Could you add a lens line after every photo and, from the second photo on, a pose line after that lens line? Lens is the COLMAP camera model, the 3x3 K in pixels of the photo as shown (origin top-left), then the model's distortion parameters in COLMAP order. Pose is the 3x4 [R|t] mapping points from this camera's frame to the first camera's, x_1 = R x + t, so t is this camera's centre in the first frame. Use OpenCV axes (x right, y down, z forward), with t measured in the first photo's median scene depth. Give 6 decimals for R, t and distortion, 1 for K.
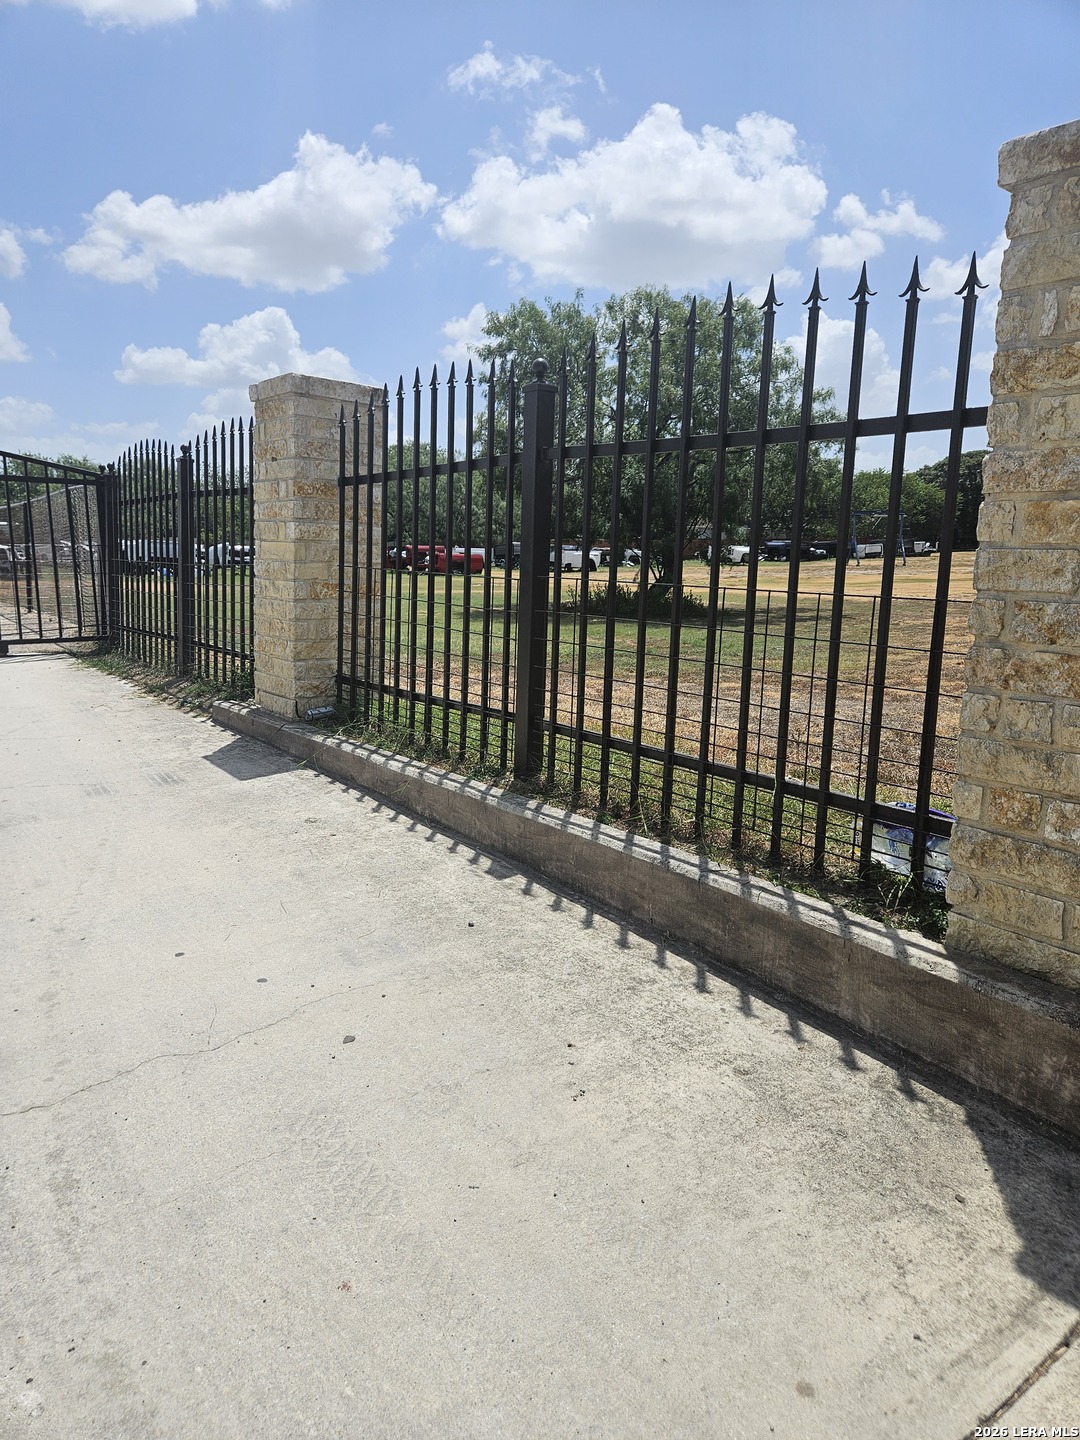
lens RADIAL K [[954.1, 0, 540.0], [0, 954.1, 720.0], [0, 0, 1]] dist [0.071092, -0.061502]
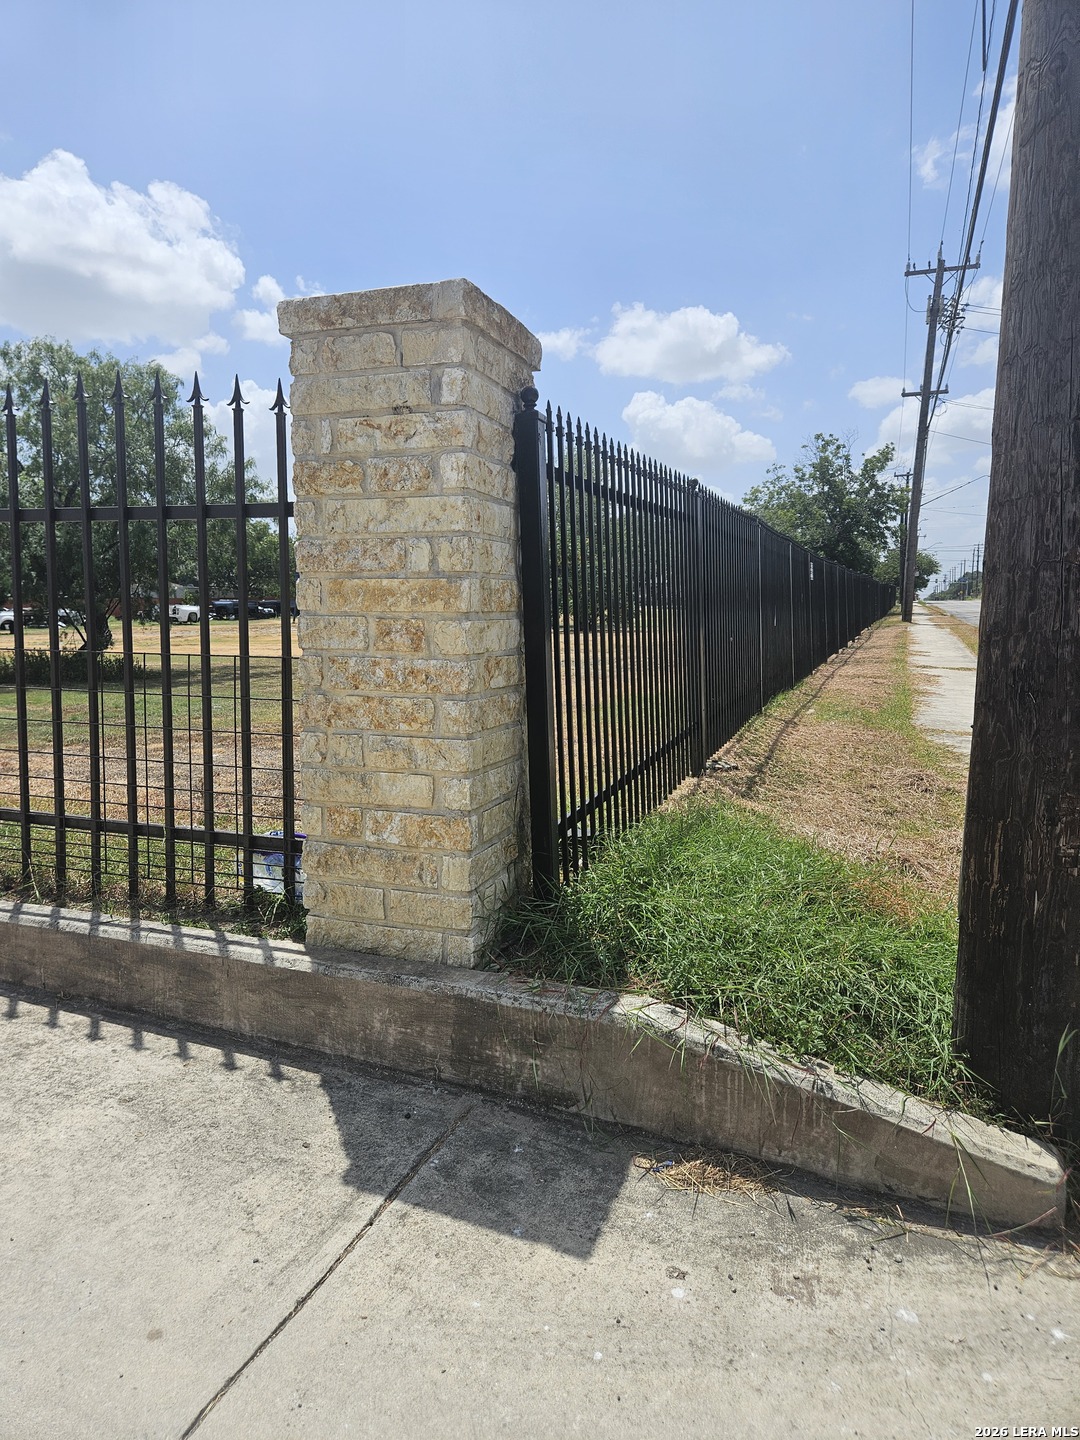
lens RADIAL K [[966.2, 0, 538.9], [0, 966.2, 703.6], [0, 0, 1]] dist [0.067293, -0.070276]
pose [[0.861511, -0.065023, 0.503558, 0.076718], [0.103072, 0.993513, -0.048051, 0.023517], [-0.497166, 0.093300, 0.862624, -0.193859]]
